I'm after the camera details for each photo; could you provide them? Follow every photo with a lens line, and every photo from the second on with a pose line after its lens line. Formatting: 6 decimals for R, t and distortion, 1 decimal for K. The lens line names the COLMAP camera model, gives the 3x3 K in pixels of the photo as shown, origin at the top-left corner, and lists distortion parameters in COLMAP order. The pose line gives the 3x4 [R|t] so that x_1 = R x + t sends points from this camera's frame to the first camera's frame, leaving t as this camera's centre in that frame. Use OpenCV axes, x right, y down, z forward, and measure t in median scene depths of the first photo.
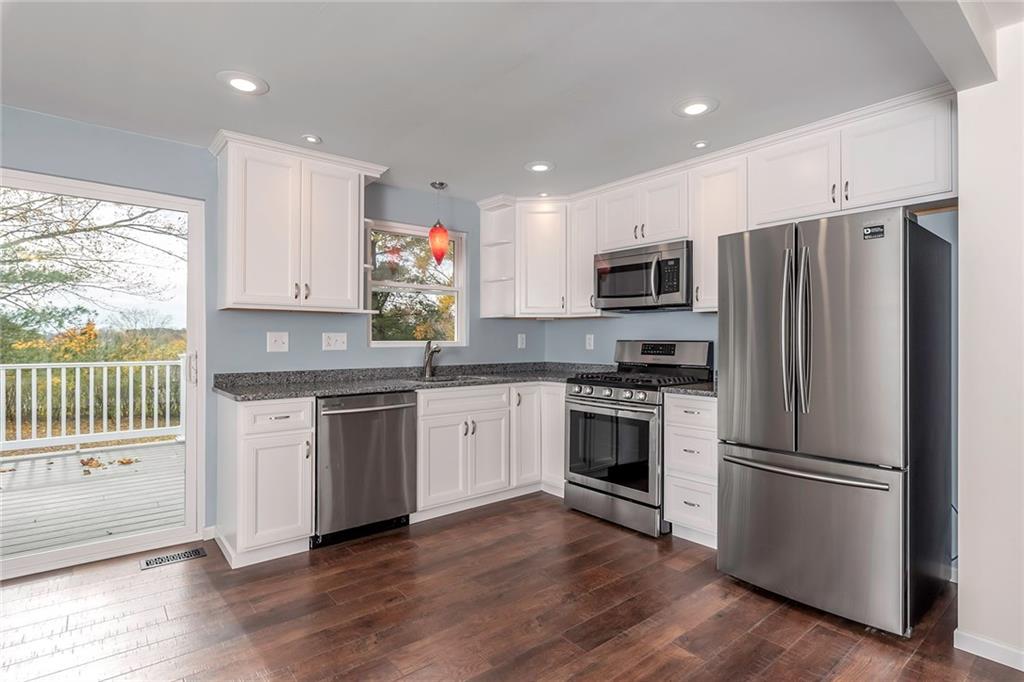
lens RADIAL K [[510.4, 0, 514.6], [0, 510.4, 337.6], [0, 0, 1]] dist [-0.002779, -0.000569]
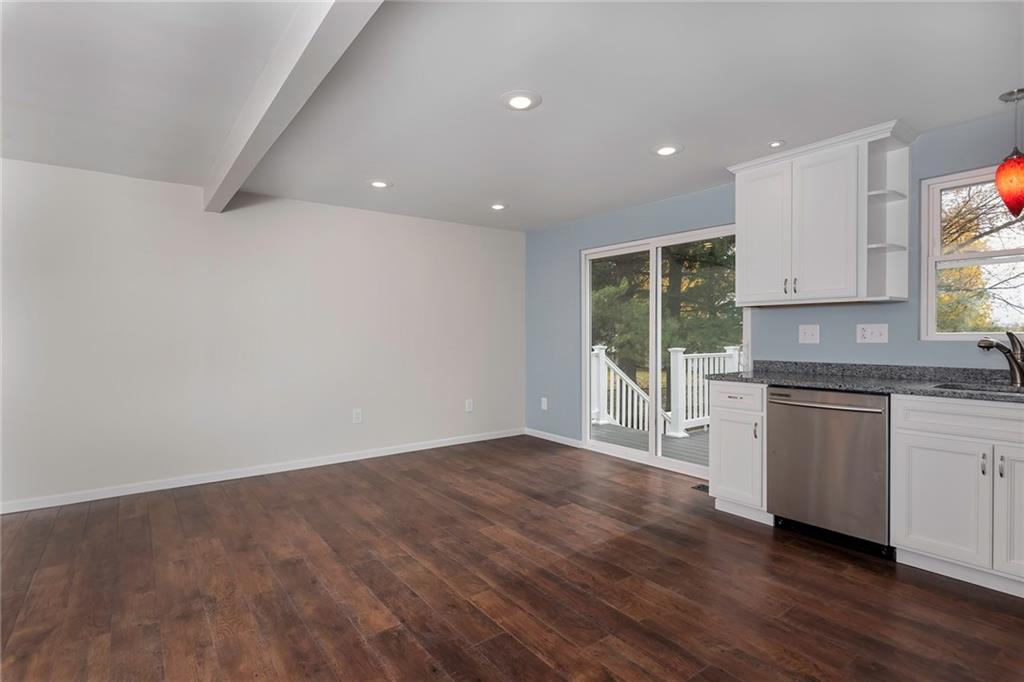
lens RADIAL K [[510.4, 0, 516.2], [0, 510.4, 339.2], [0, 0, 1]] dist [-0.002779, -0.000569]
pose [[-0.041221, 0.007014, -0.999125, 0.642333], [0.006884, 0.999954, 0.006735, 0.008017], [0.999126, -0.006600, -0.041268, 0.460536]]
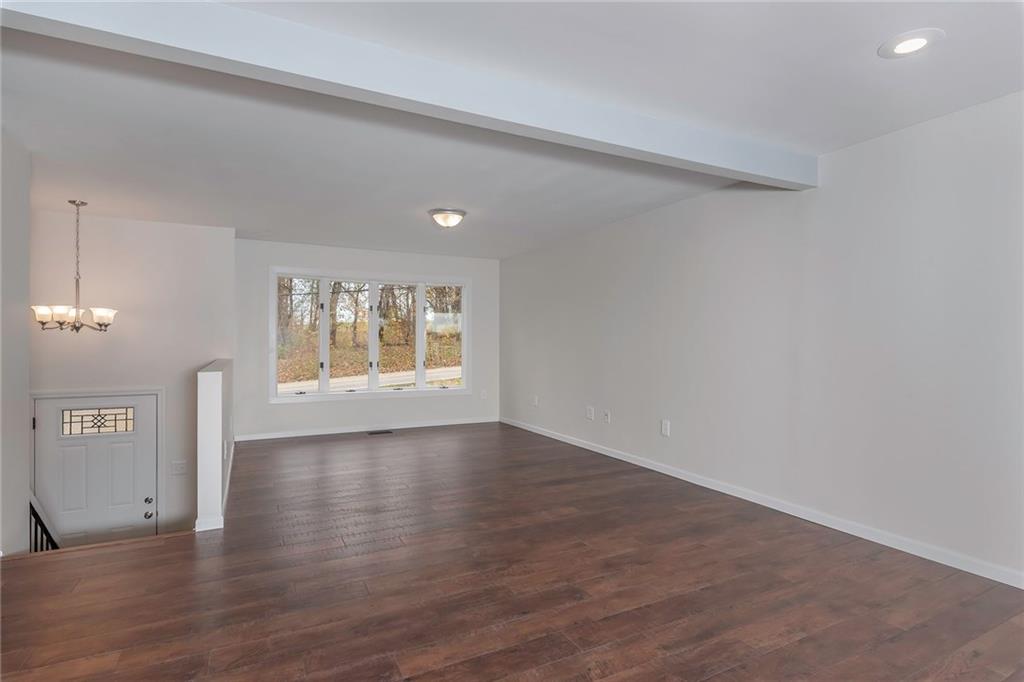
lens RADIAL K [[510.4, 0, 515.4], [0, 510.4, 340.9], [0, 0, 1]] dist [-0.002779, -0.000569]
pose [[-0.976034, -0.003499, 0.217592, -0.244738], [-0.004858, 0.999972, -0.005710, 0.009726], [-0.217566, -0.006630, -0.976023, 0.805034]]
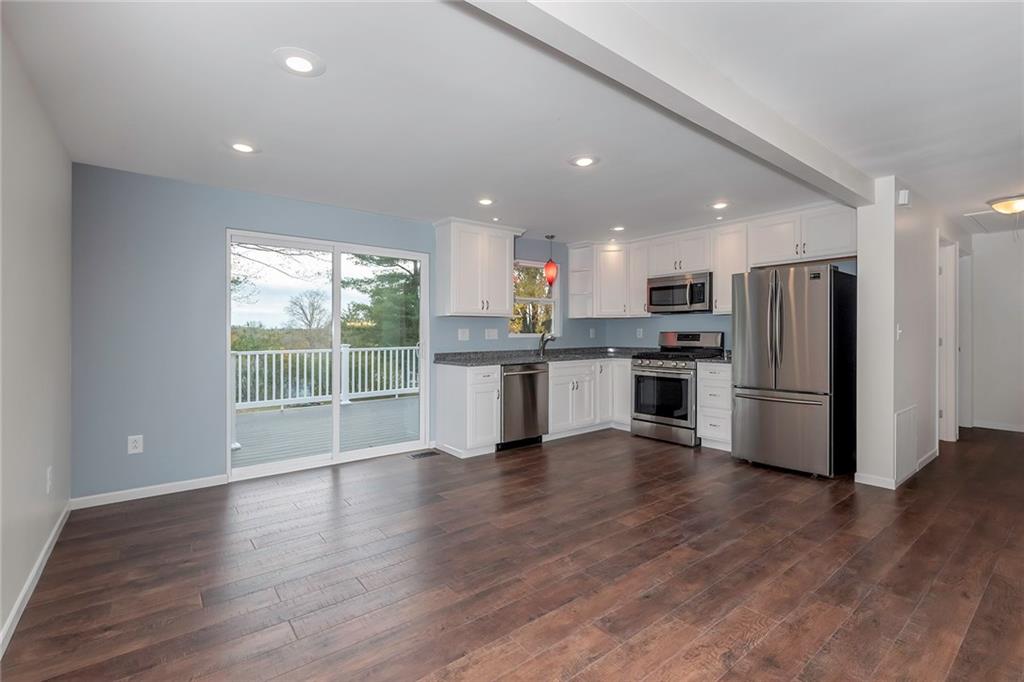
lens RADIAL K [[450.5, 0, 508.7], [0, 450.5, 339.4], [0, 0, 1]] dist [0.002615, -0.000525]
pose [[0.999435, -0.008353, -0.032545, -0.278930], [0.008978, 0.999777, 0.019119, -0.003233], [0.032378, -0.019400, 0.999287, -0.514374]]
